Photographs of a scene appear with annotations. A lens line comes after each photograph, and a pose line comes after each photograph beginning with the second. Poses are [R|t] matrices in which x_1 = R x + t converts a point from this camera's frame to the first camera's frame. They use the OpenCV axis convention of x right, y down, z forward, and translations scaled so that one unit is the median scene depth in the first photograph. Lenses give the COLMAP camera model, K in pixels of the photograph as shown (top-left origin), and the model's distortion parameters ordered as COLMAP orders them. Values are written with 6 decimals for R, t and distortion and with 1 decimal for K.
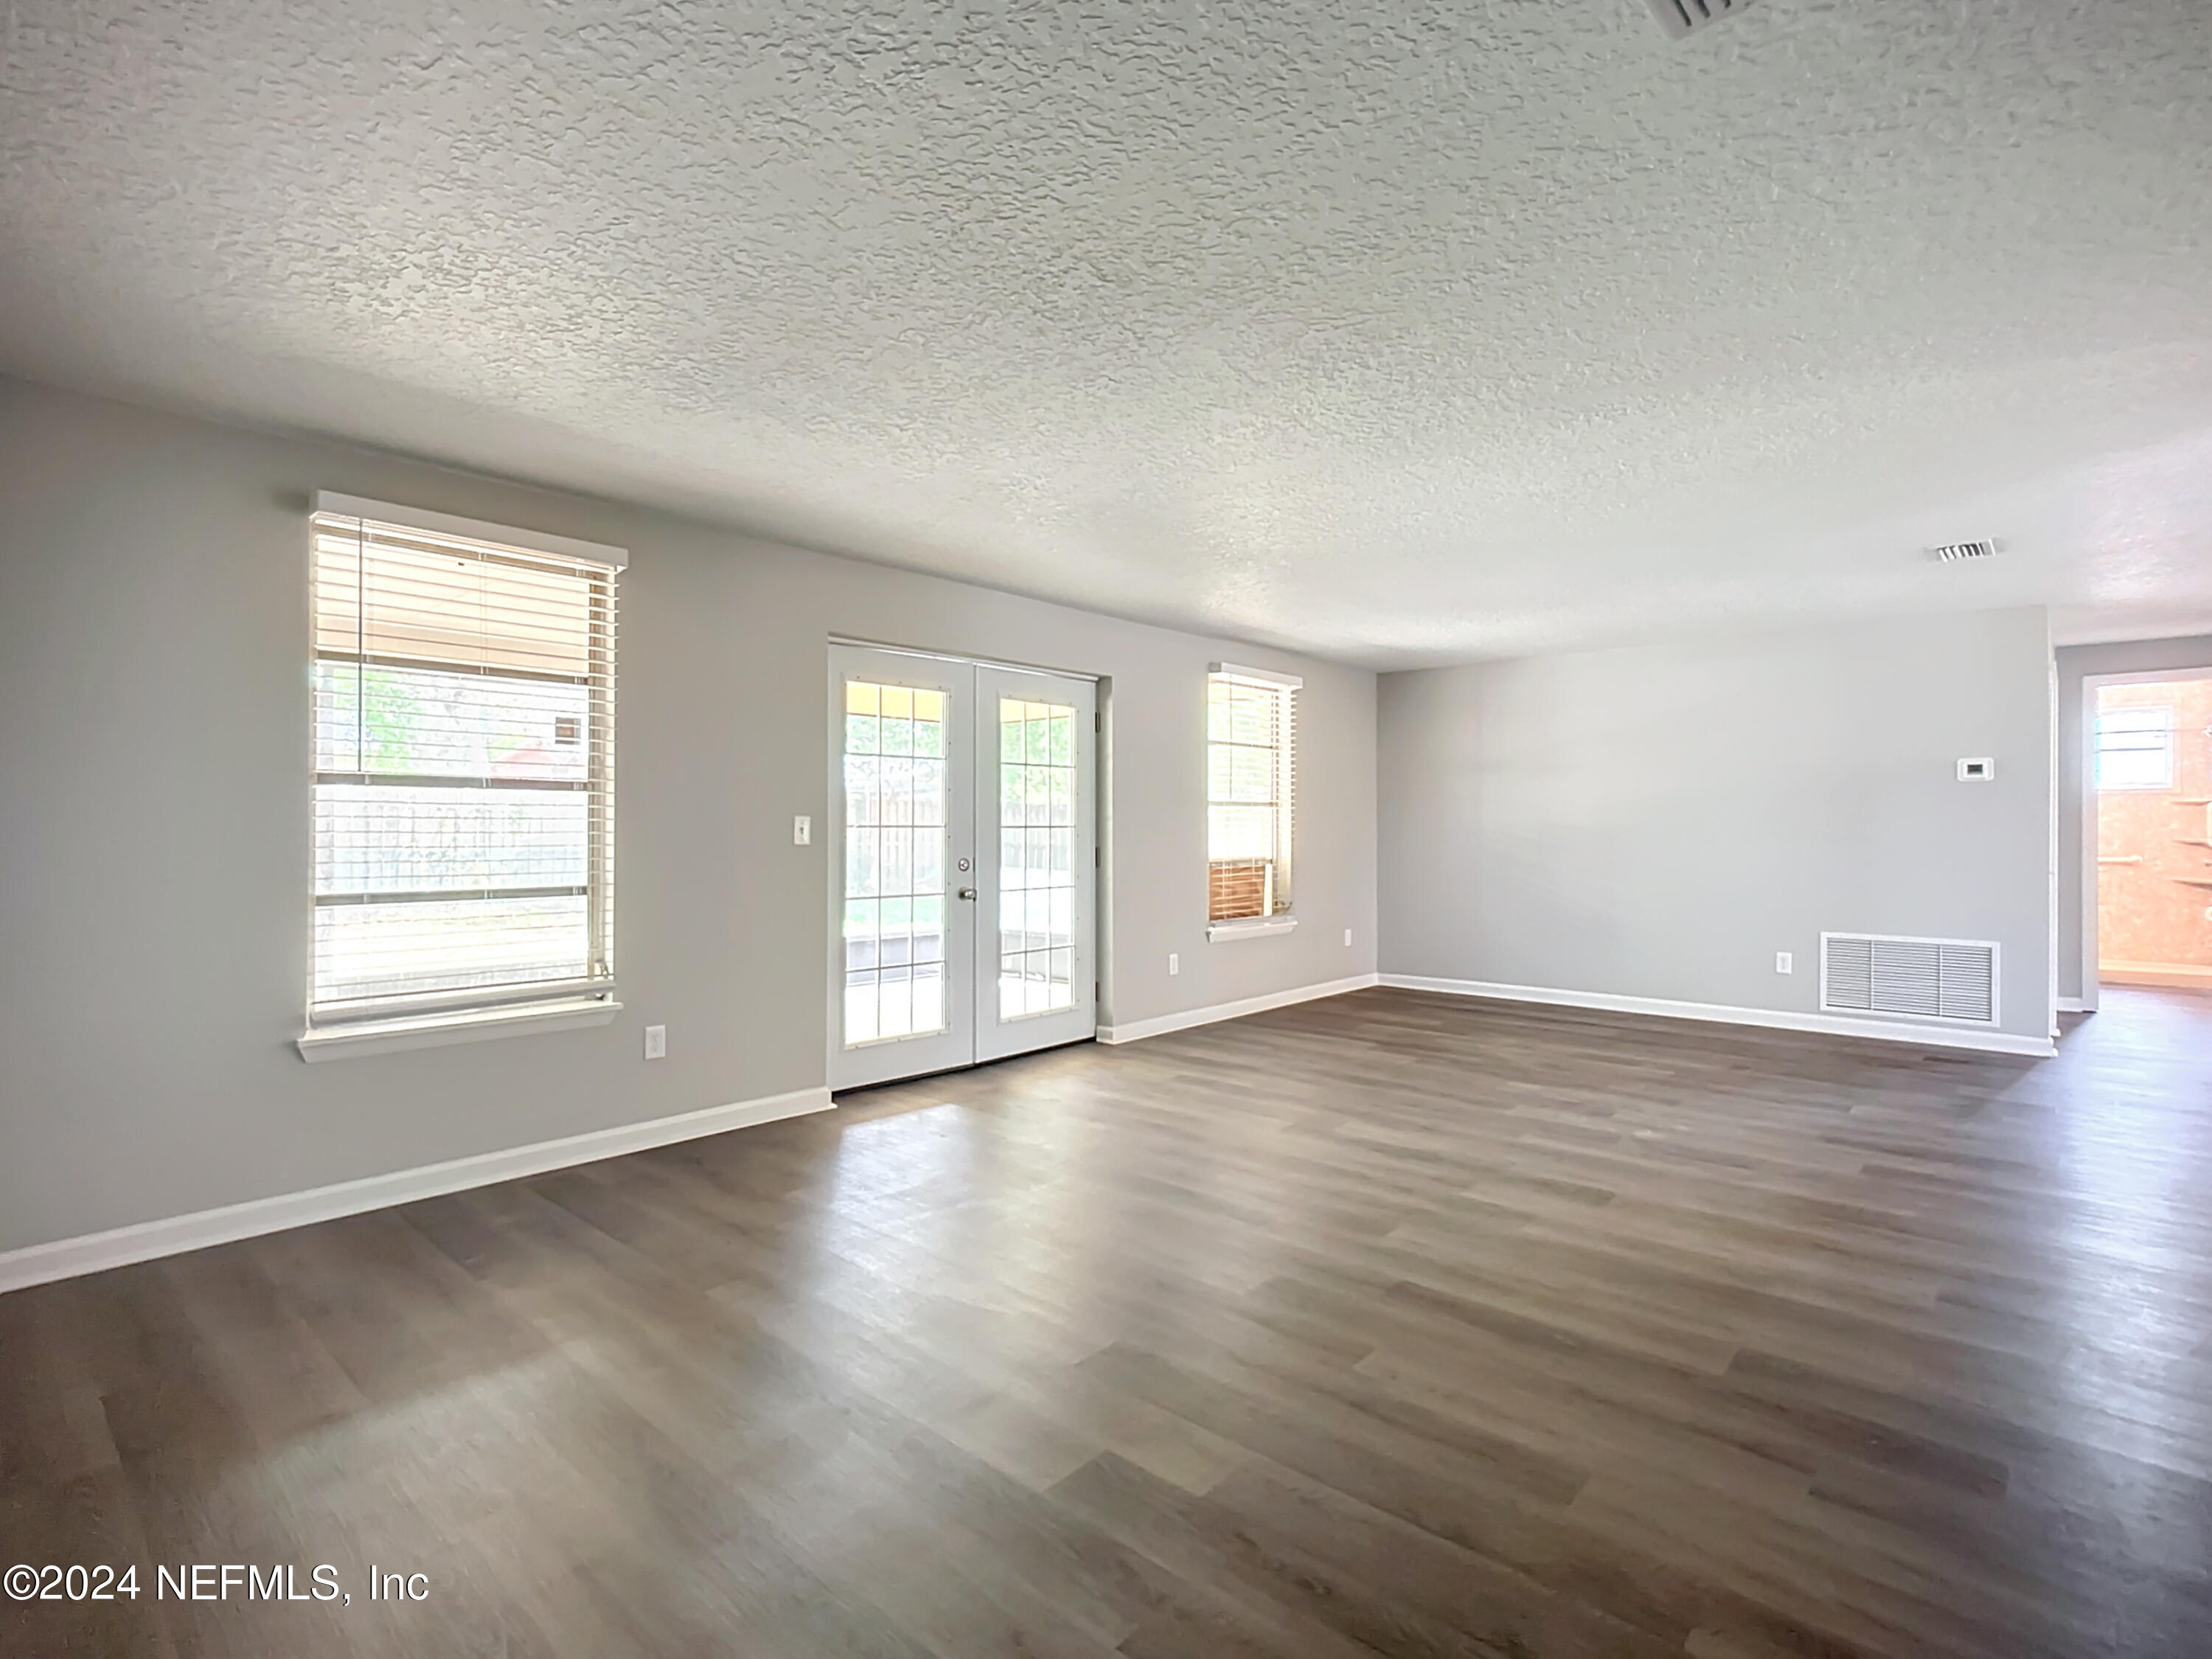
lens RADIAL K [[1083.6, 0, 1137.5], [0, 1083.6, 825.2], [0, 0, 1]] dist [-0.000072, 0.012267]
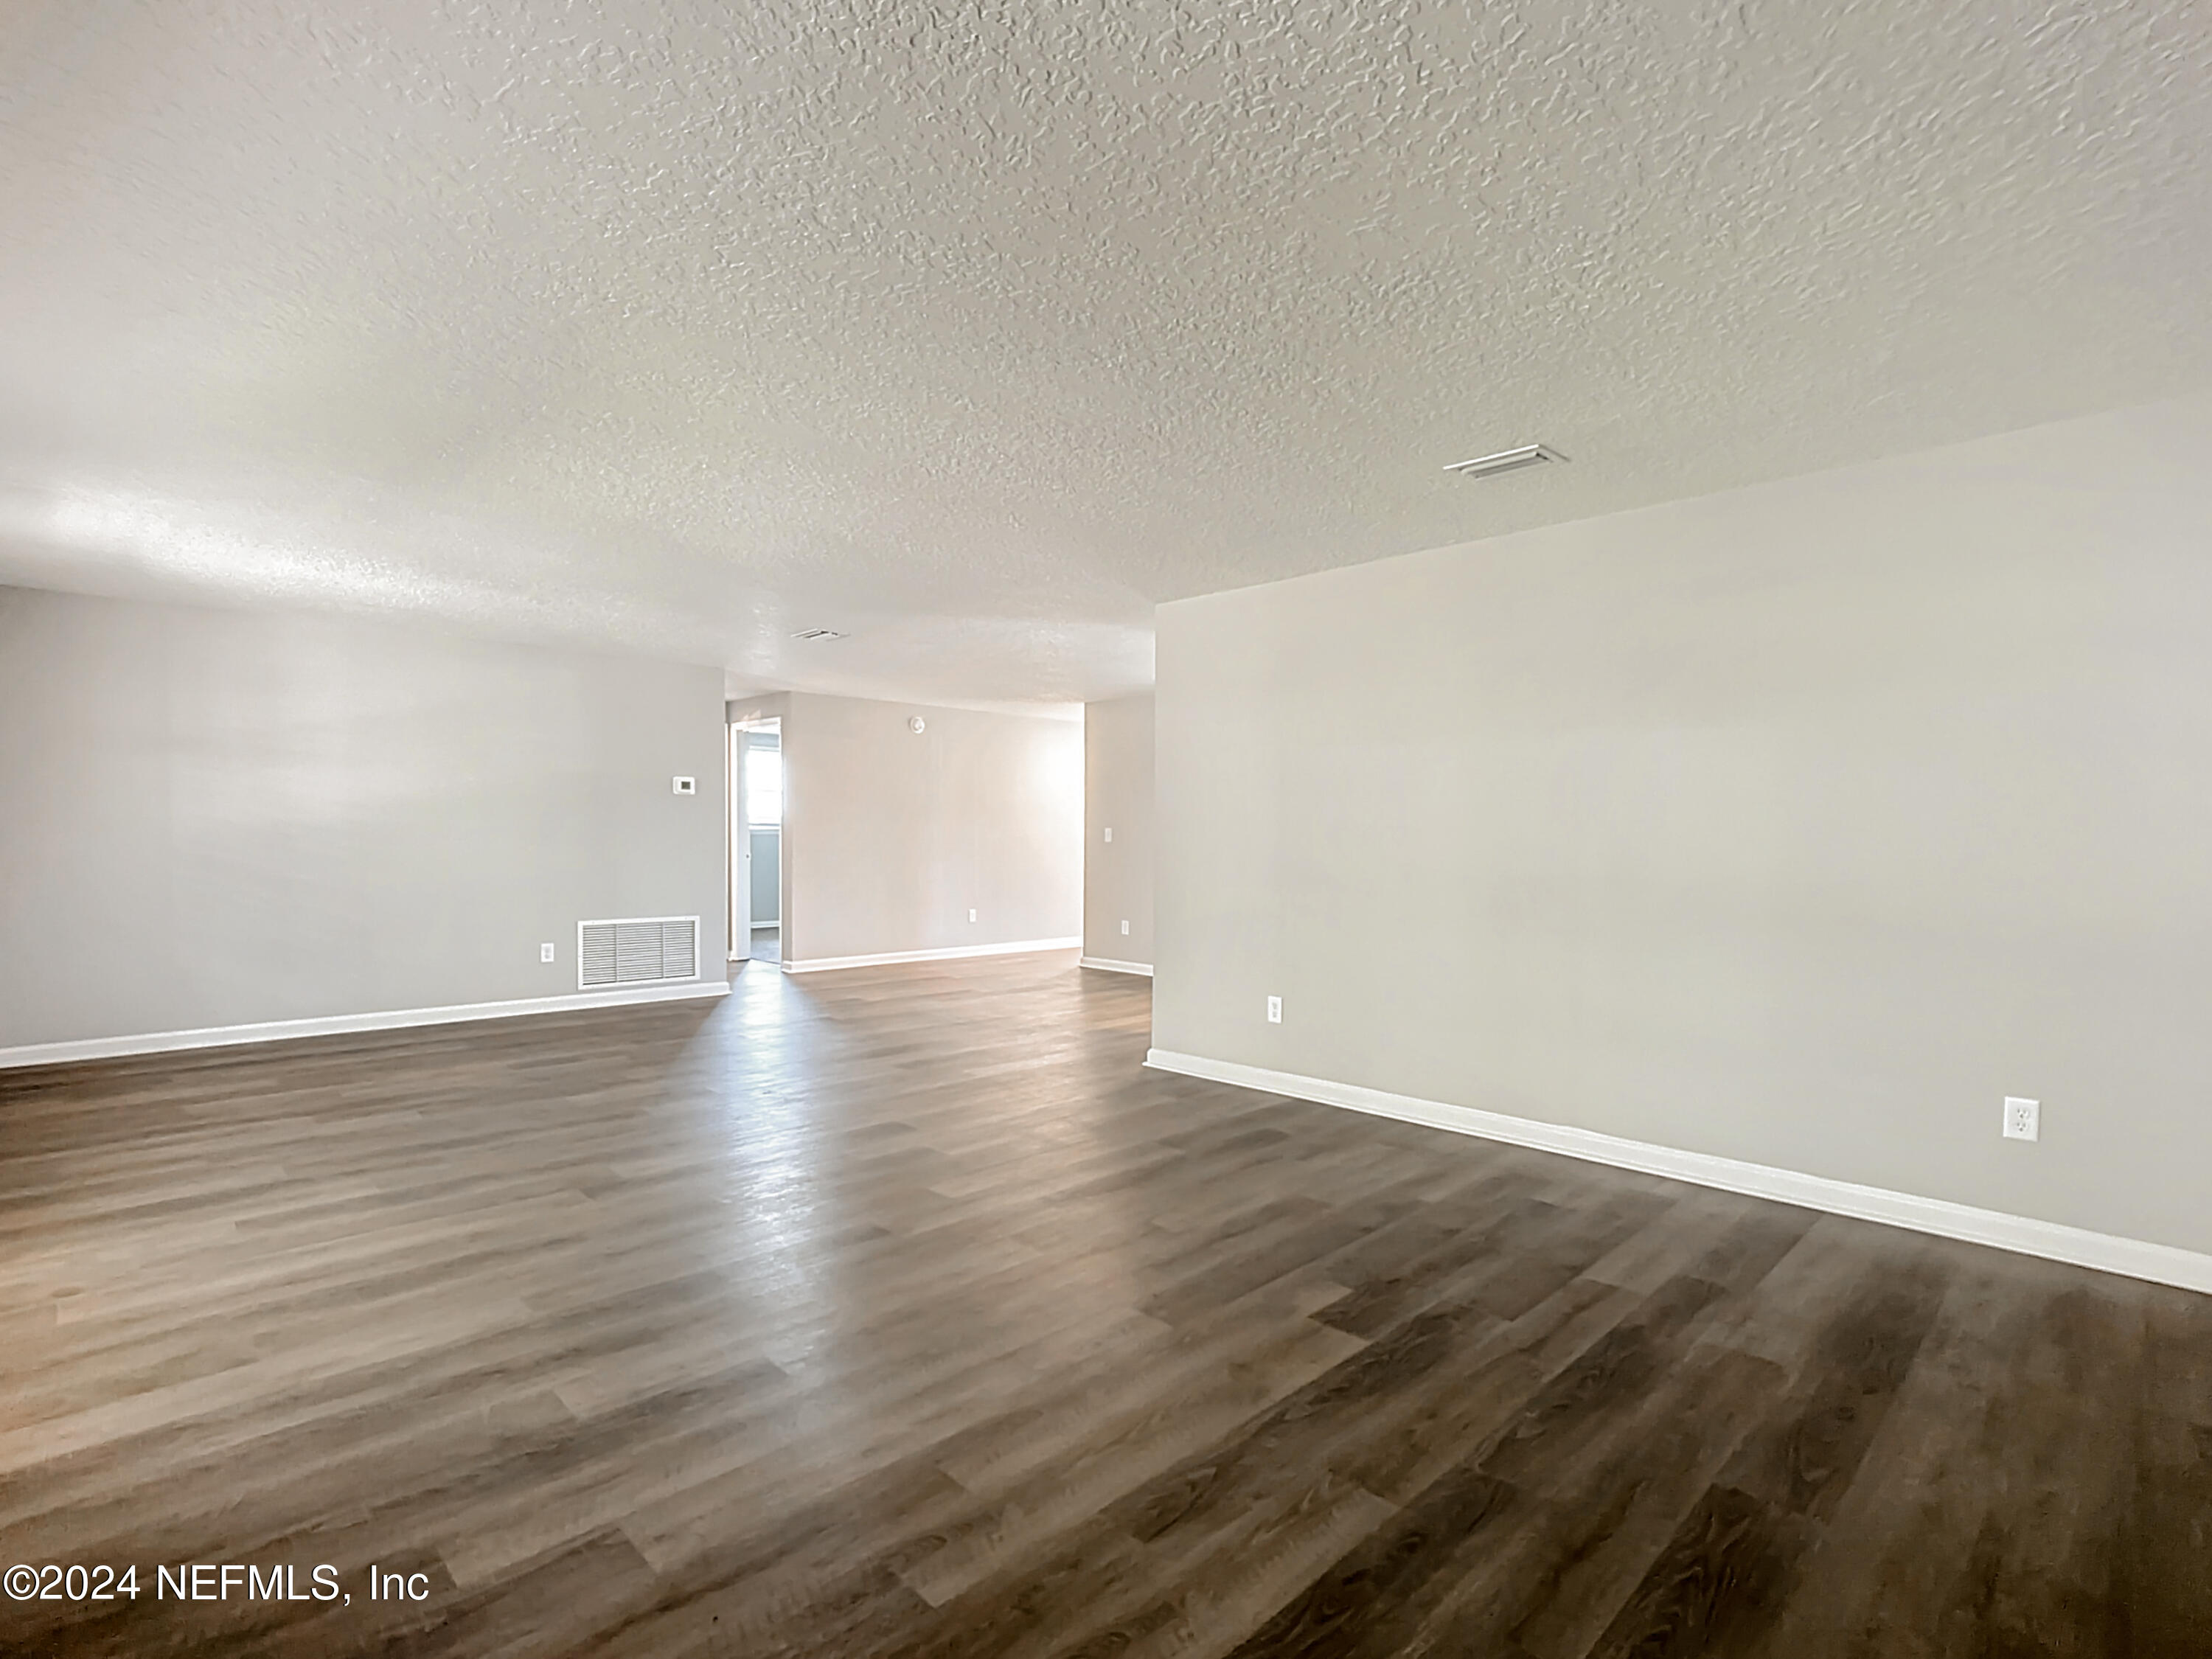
lens RADIAL K [[1043.0, 0, 1106.0], [0, 1043.0, 829.5], [0, 0, 1]] dist [-0.025071, -0.000150]
pose [[0.073122, 0.008306, 0.997288, -0.562925], [-0.009924, 0.999922, -0.007600, 0.007655], [-0.997274, -0.009341, 0.073199, 0.514381]]
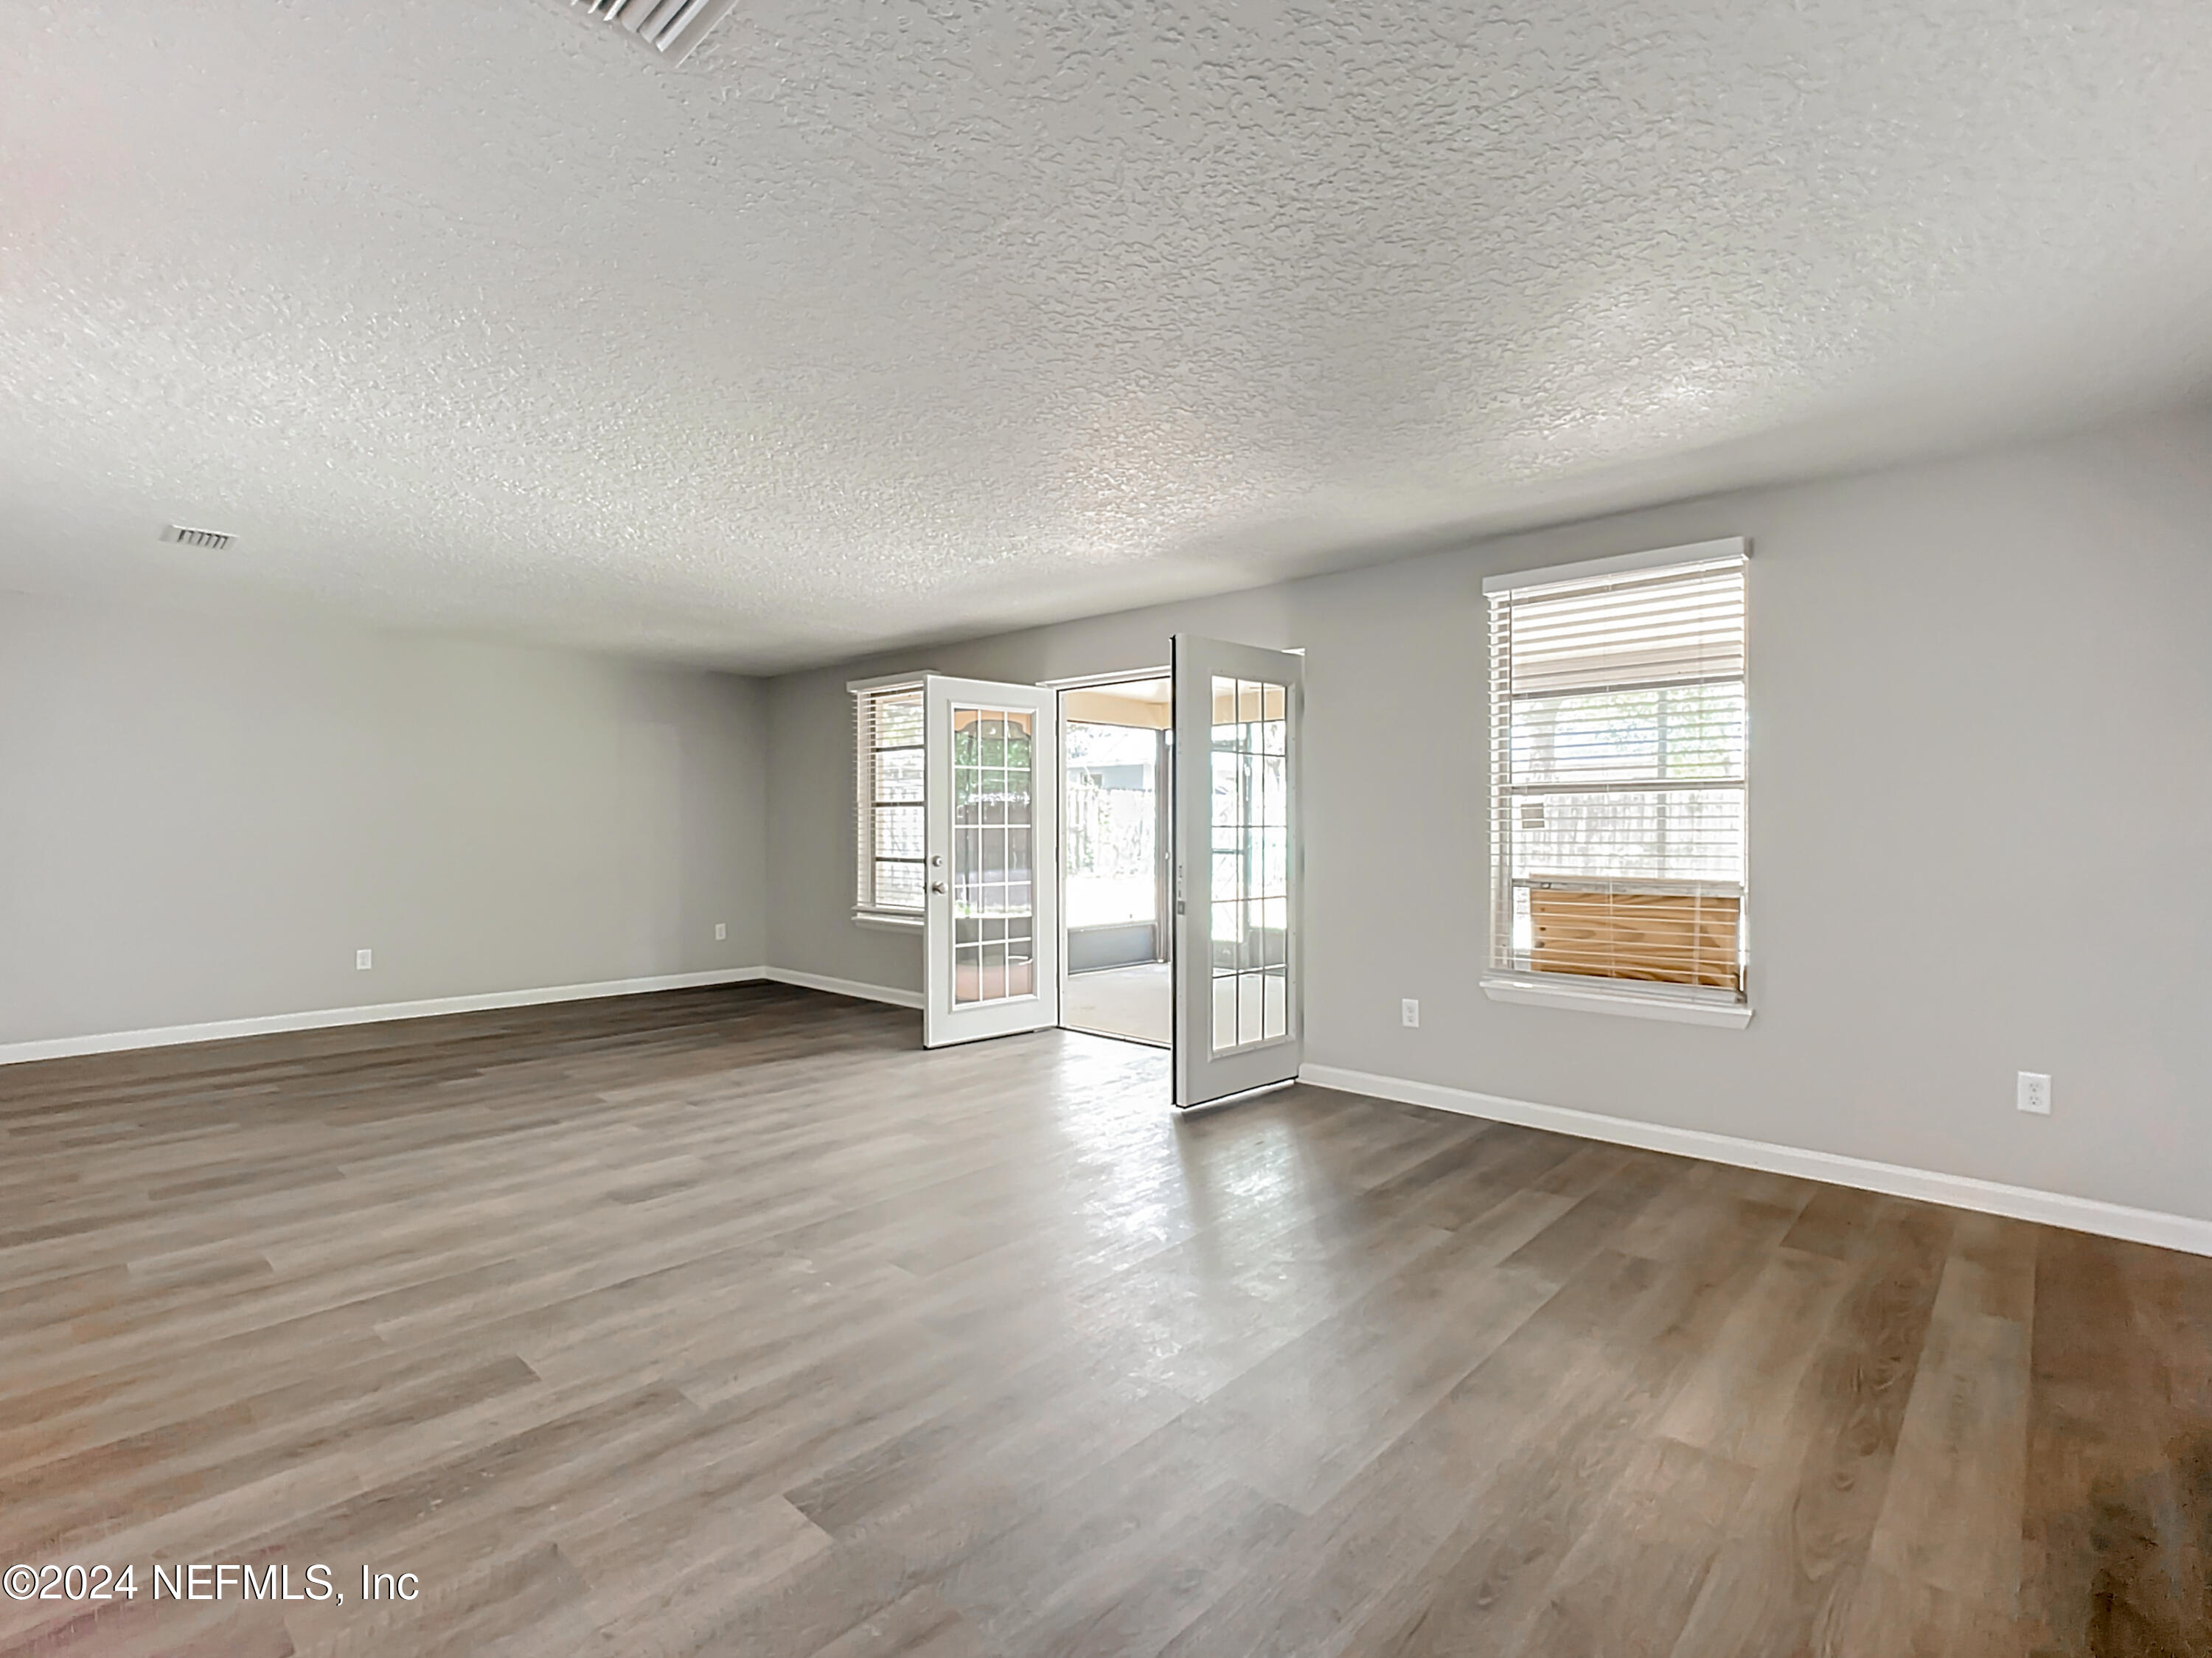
lens RADIAL K [[1042.9, 0, 1106.0], [0, 1042.9, 829.0], [0, 0, 1]] dist [-0.025071, -0.000150]
pose [[-0.023636, 0.000023, -0.999721, 1.028799], [-0.002361, 0.999997, 0.000079, 0.004330], [0.999718, 0.002362, -0.023636, 1.105048]]
